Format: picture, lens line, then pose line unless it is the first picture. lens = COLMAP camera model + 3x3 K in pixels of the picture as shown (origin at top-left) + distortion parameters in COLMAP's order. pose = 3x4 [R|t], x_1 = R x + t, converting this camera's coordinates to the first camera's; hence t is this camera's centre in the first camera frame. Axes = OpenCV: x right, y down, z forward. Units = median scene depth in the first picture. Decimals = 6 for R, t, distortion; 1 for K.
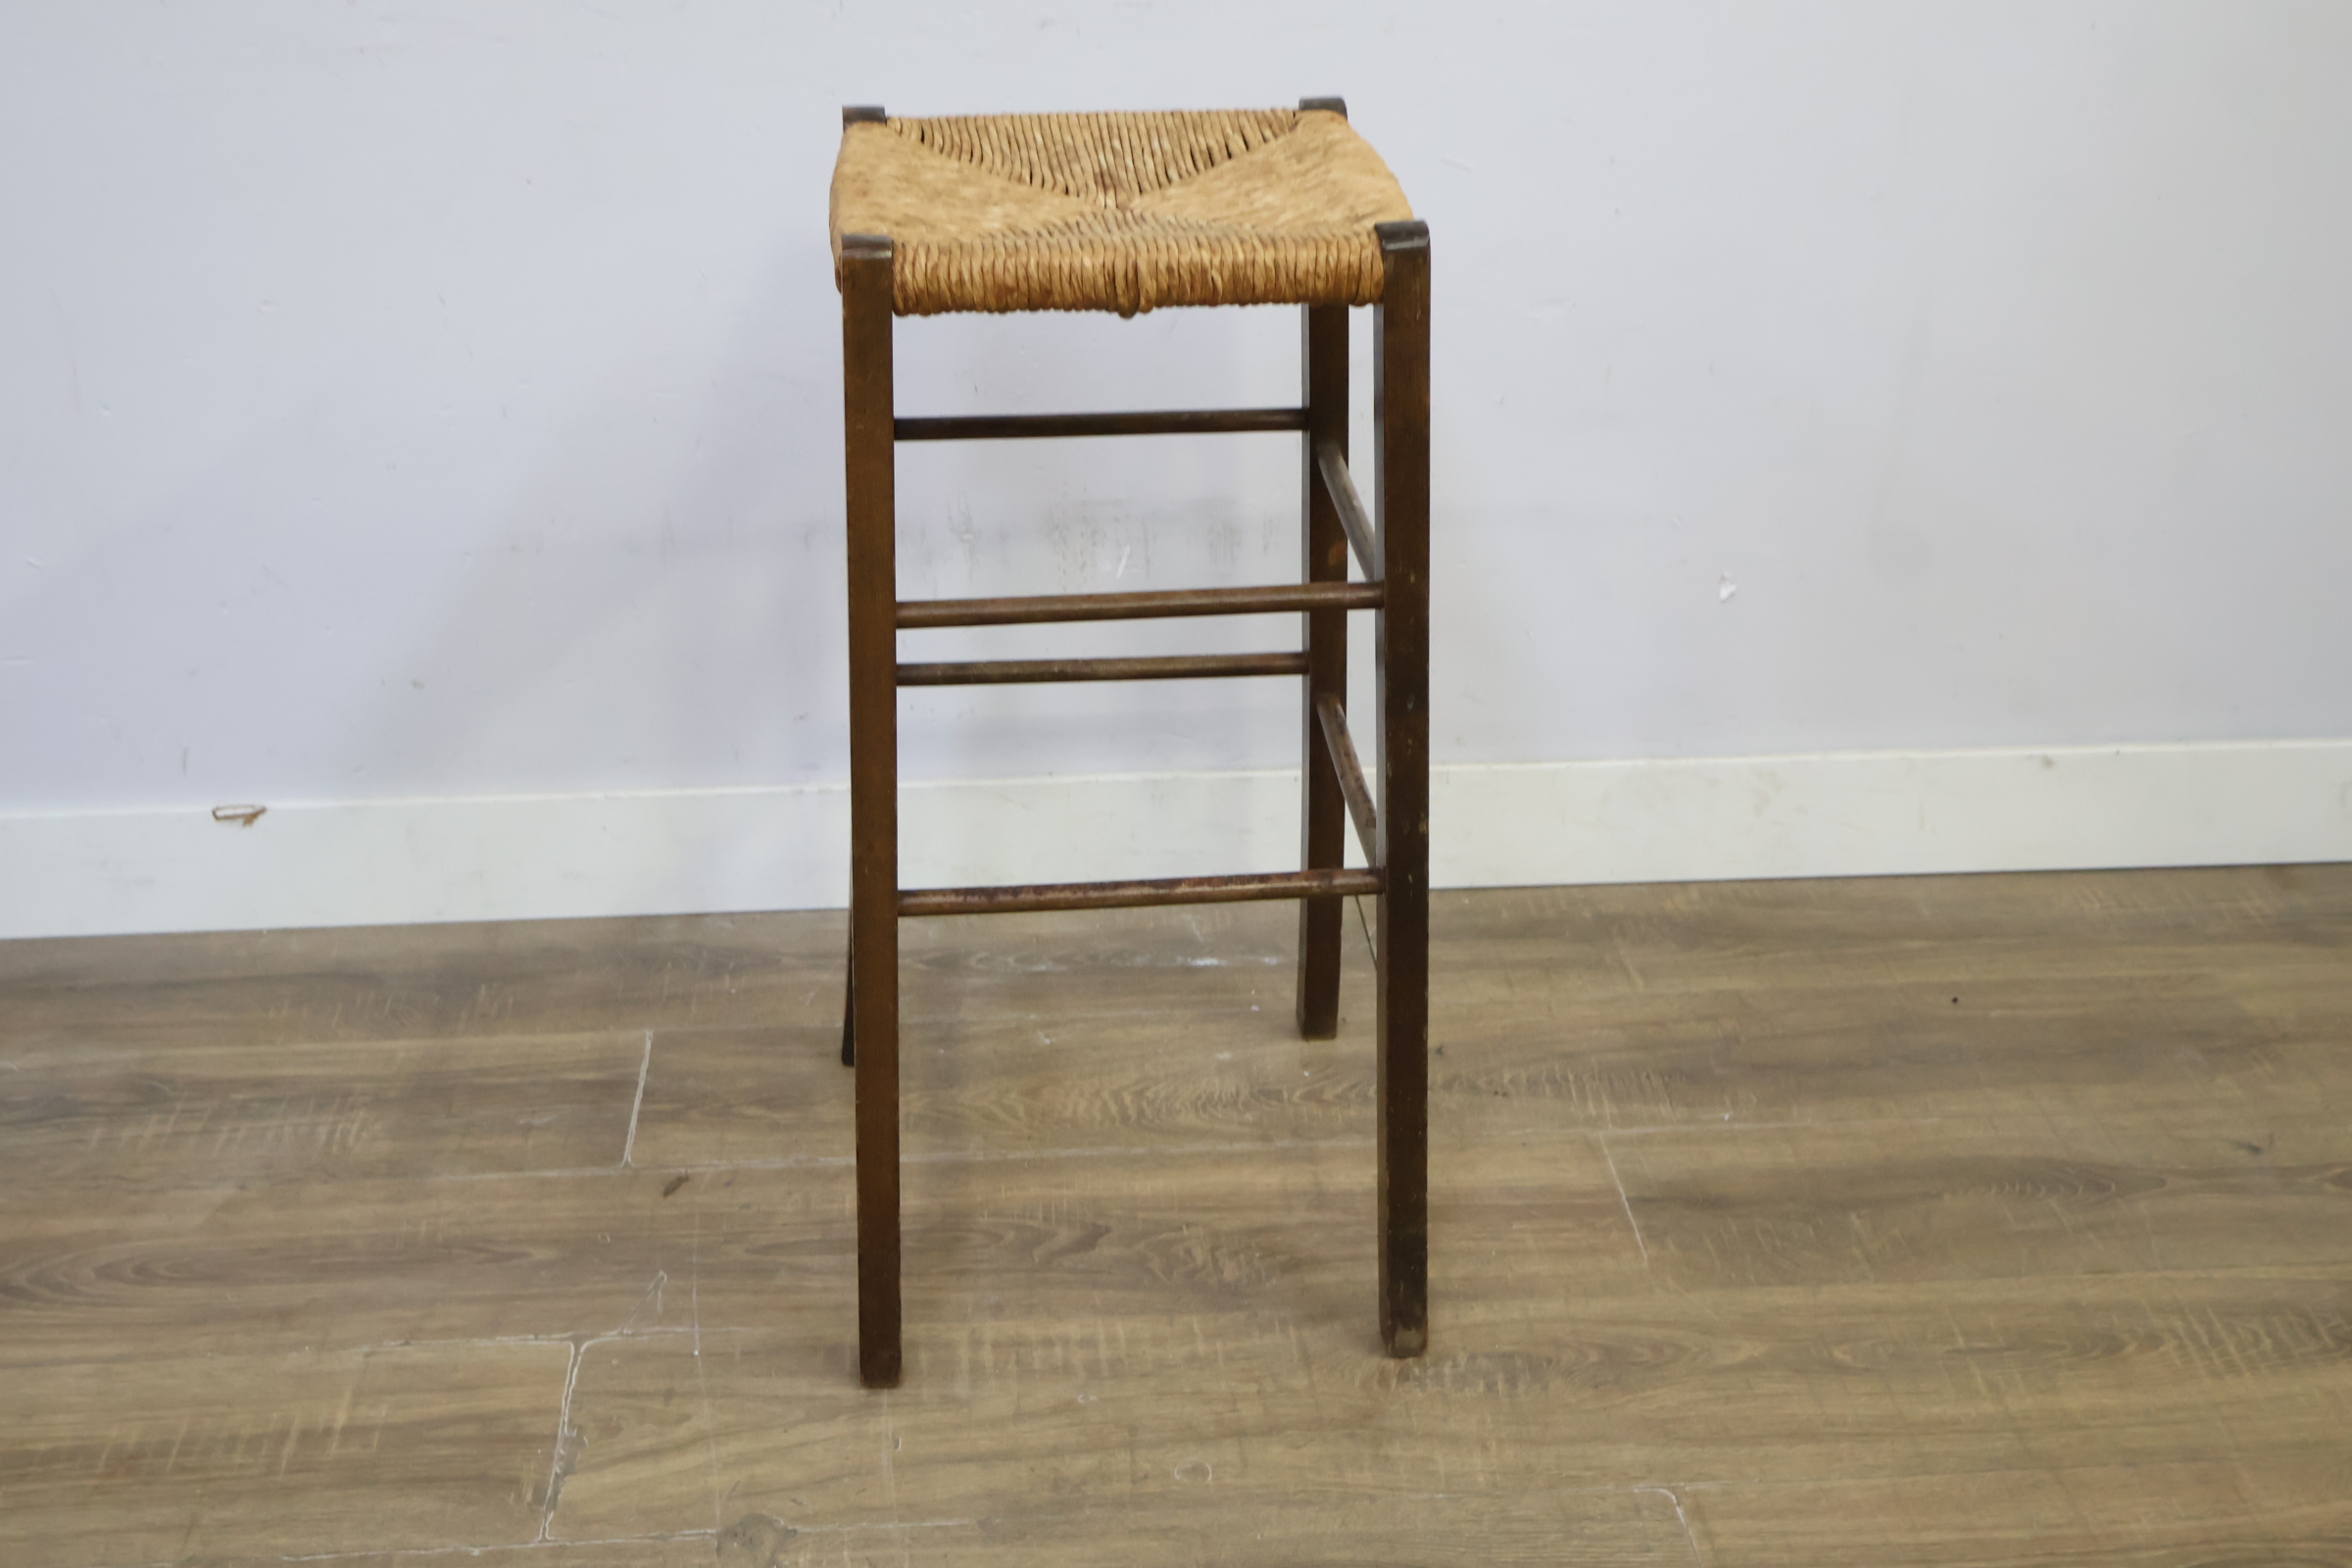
lens RADIAL K [[2685.3, 0, 1172.4], [0, 2685.3, 794.9], [0, 0, 1]] dist [-0.009587, 0.000000]
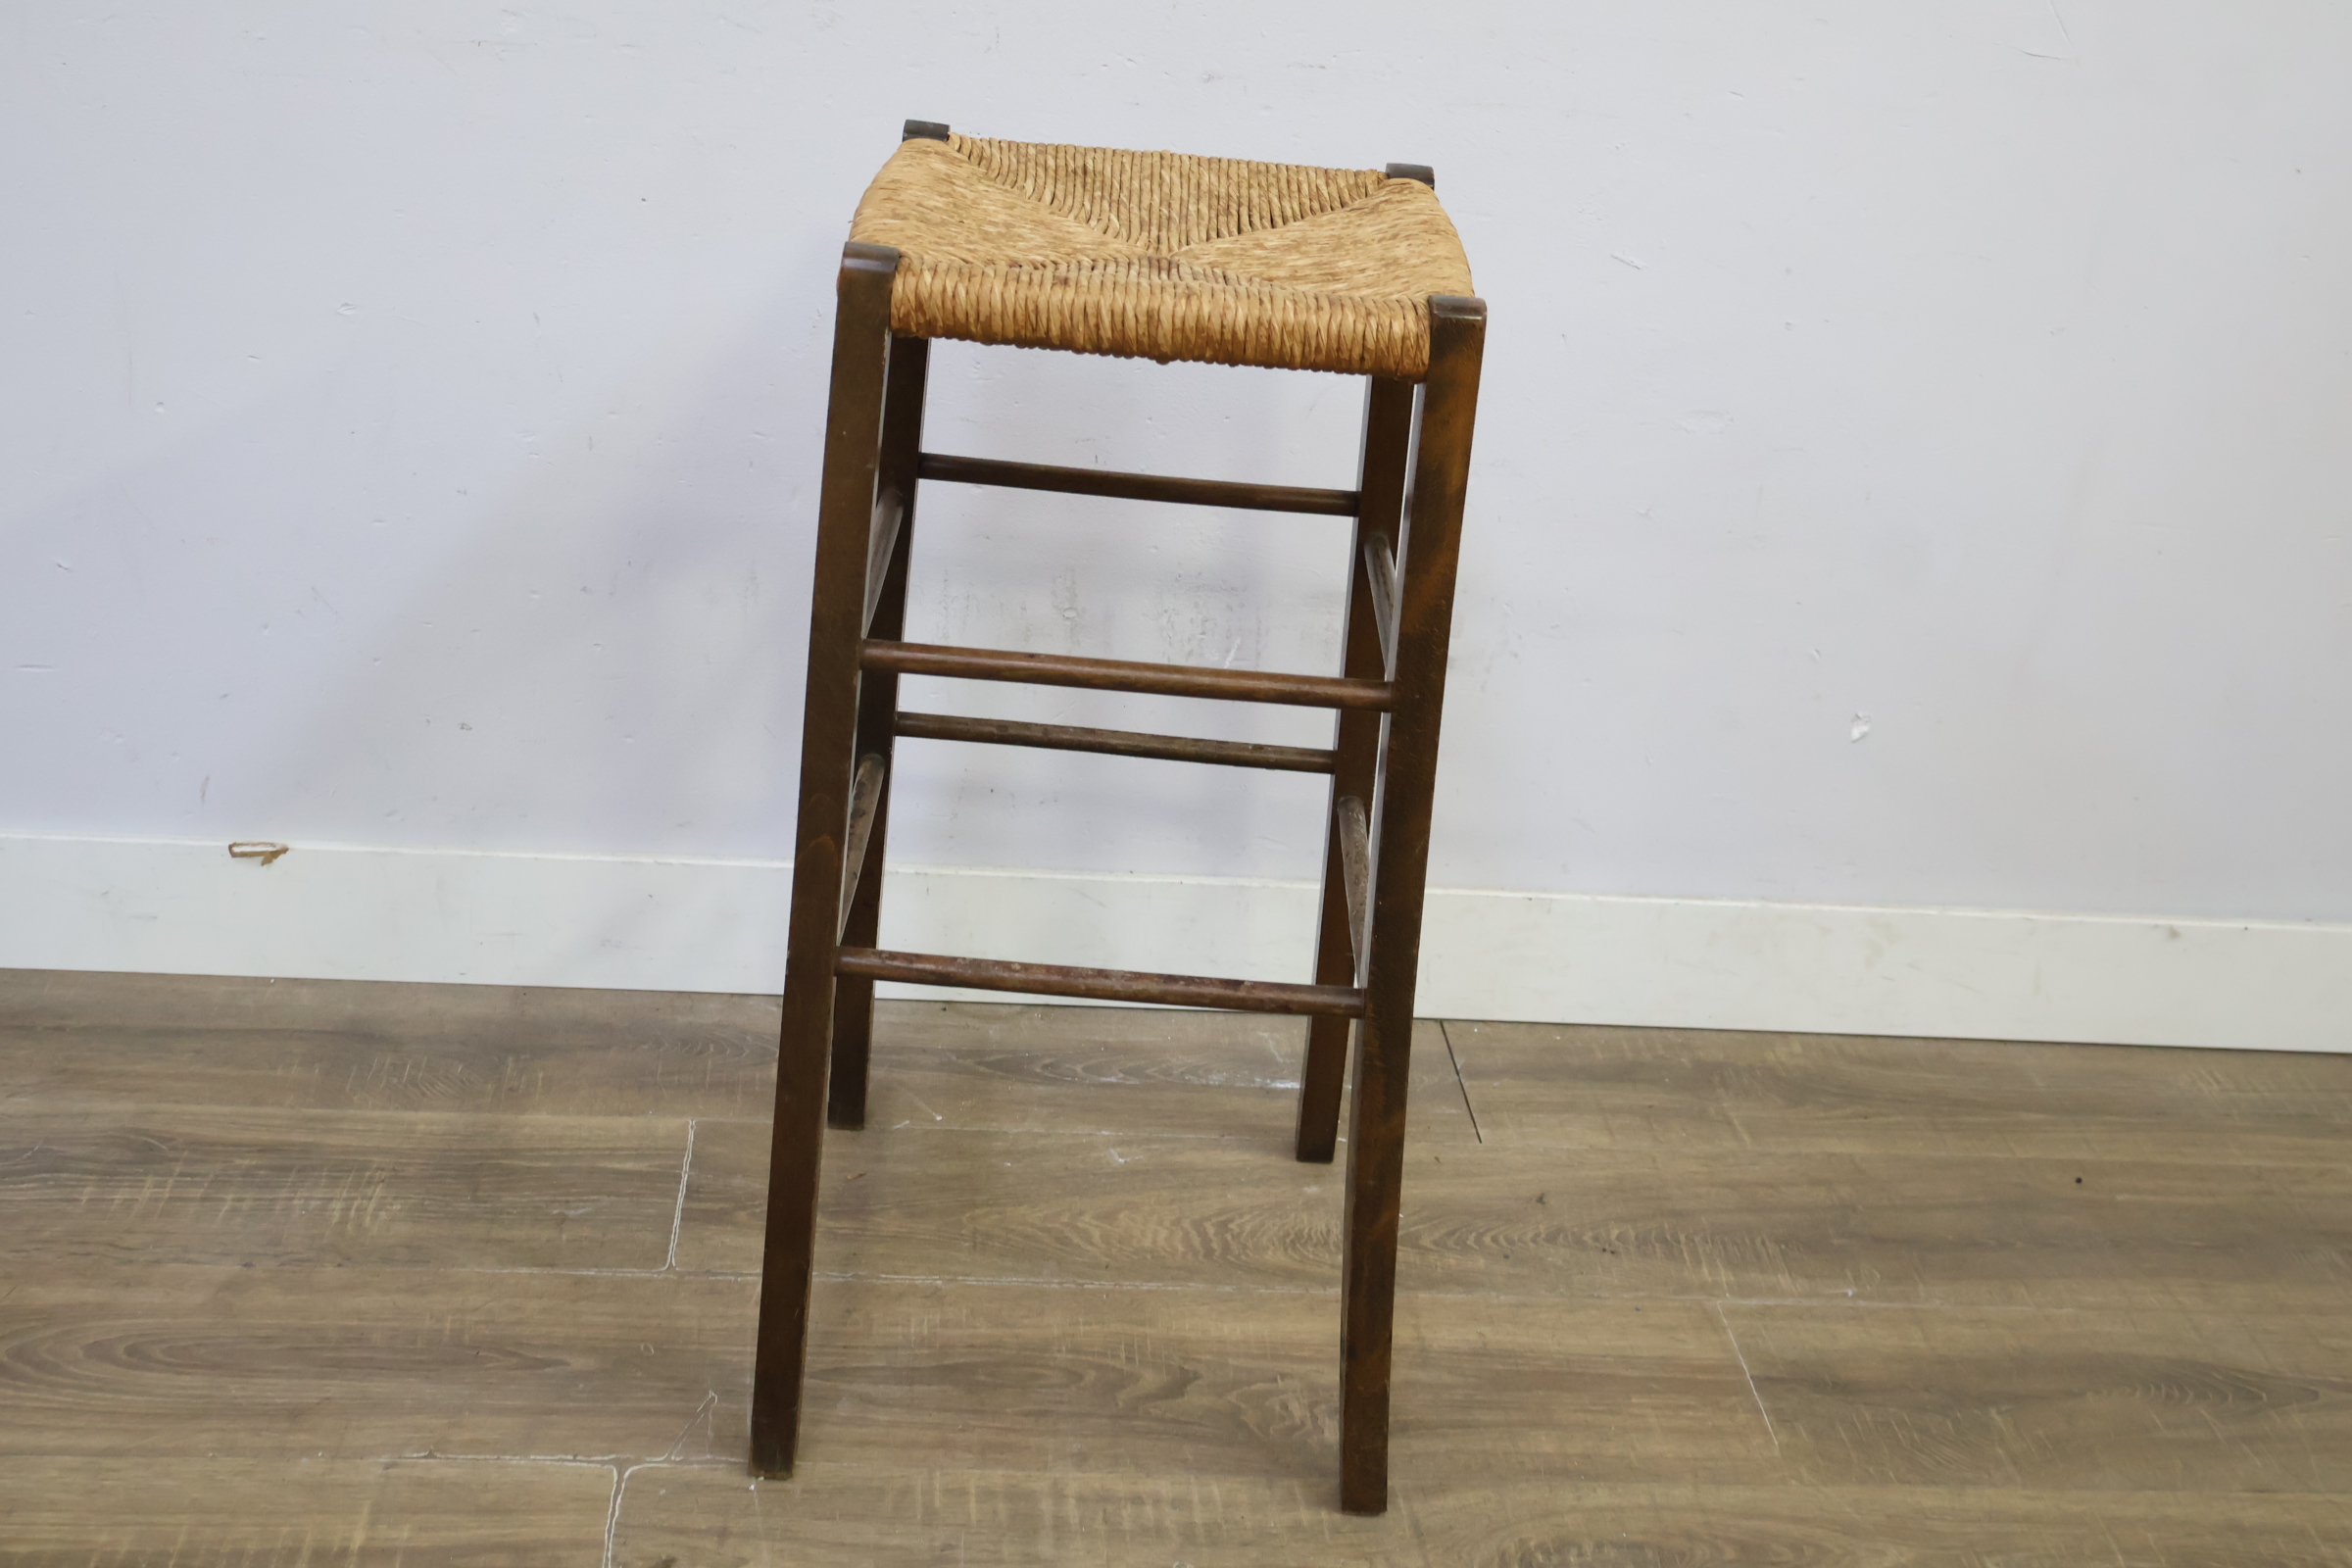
lens RADIAL K [[2685.3, 0, 1171.4], [0, 2685.3, 783.2], [0, 0, 1]] dist [-0.009587, 0.000000]
pose [[0.996729, 0.072739, 0.035222, -0.080853], [-0.071387, 0.996716, -0.038220, -0.004547], [-0.037887, 0.035581, 0.998648, 0.075686]]
